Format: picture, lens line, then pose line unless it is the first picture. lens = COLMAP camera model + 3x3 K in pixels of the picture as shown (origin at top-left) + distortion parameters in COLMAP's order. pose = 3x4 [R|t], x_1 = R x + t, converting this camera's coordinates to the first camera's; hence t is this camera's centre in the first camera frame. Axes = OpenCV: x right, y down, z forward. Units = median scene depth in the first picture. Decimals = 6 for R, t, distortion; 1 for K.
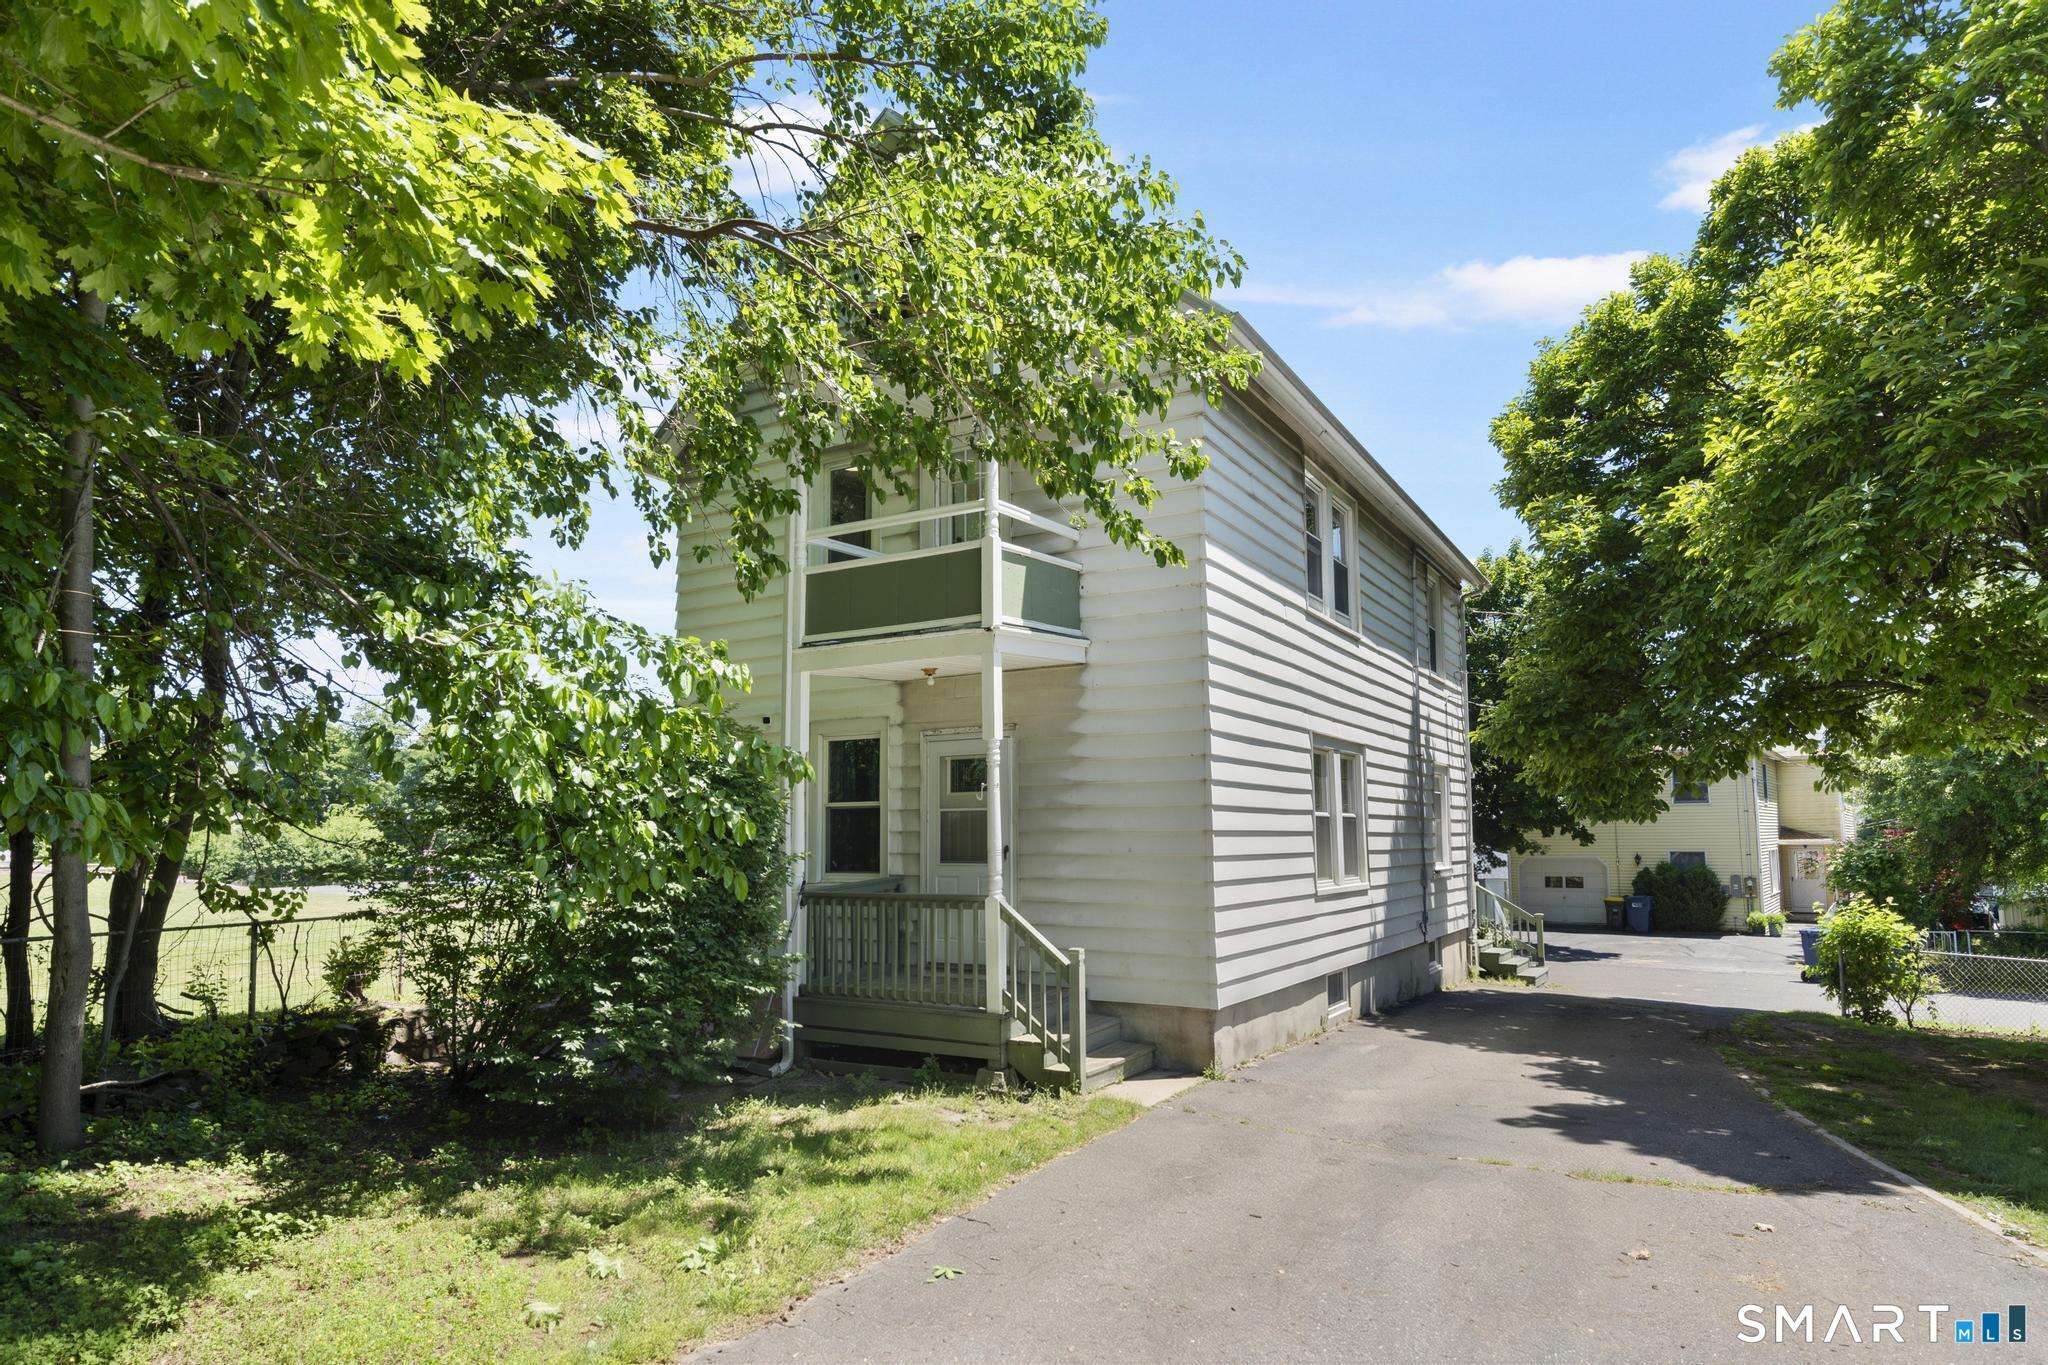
lens RADIAL K [[1144.1, 0, 1028.1], [0, 1144.1, 681.7], [0, 0, 1]] dist [0.004472, 0.000131]
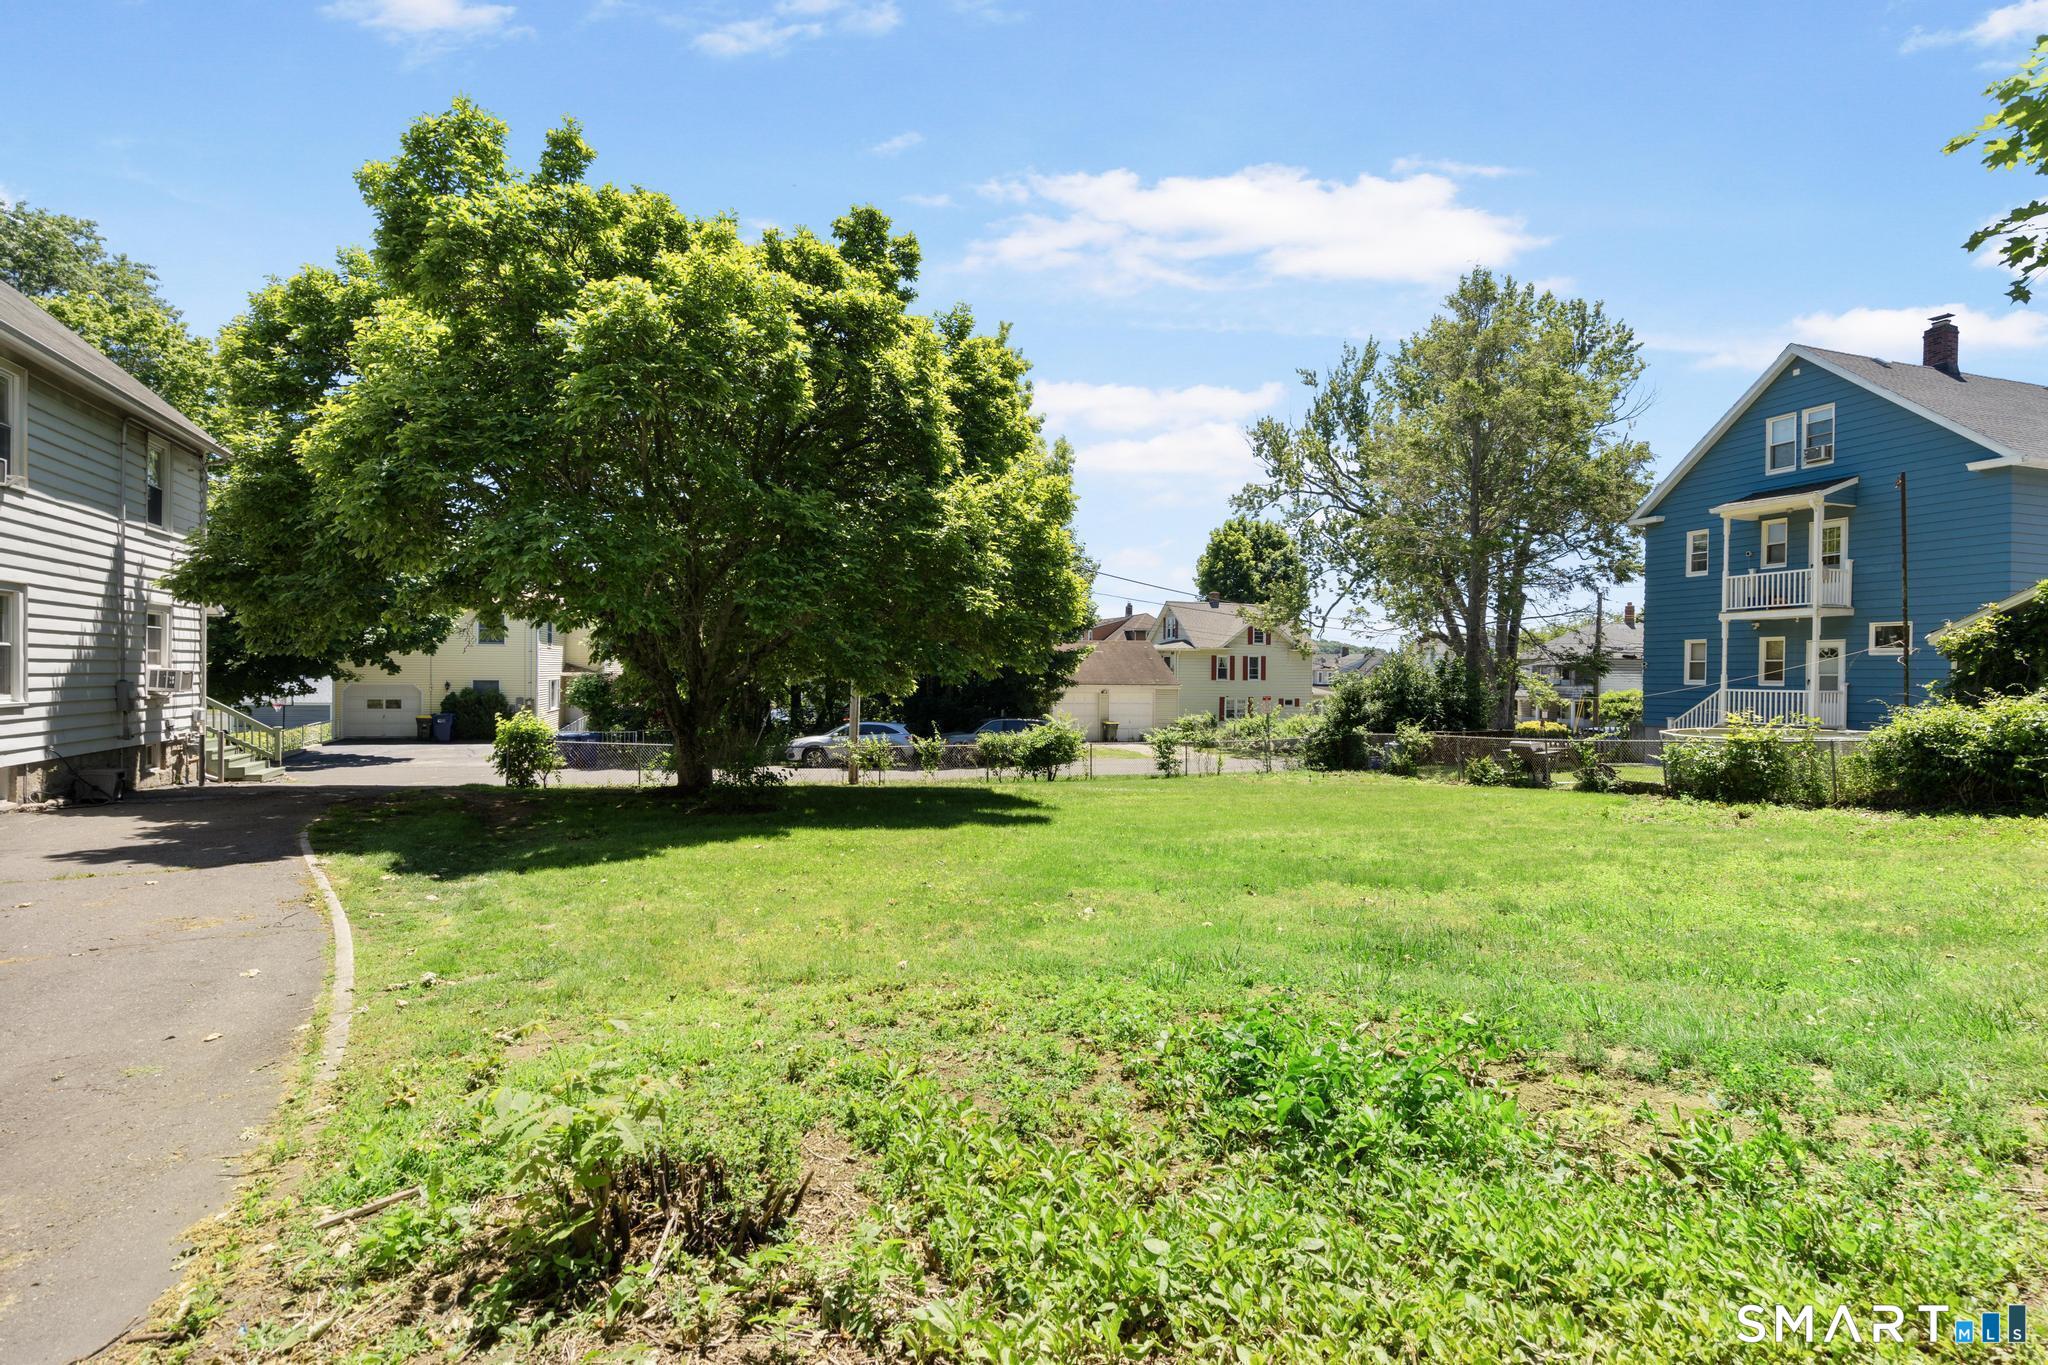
lens RADIAL K [[946.1, 0, 1023.9], [0, 946.1, 677.7], [0, 0, 1]] dist [-0.001906, -0.000105]
pose [[0.568323, 0.012344, 0.822713, 0.057932], [-0.130159, 0.988647, 0.075078, -0.037911], [-0.812445, -0.149752, 0.563478, -0.260772]]
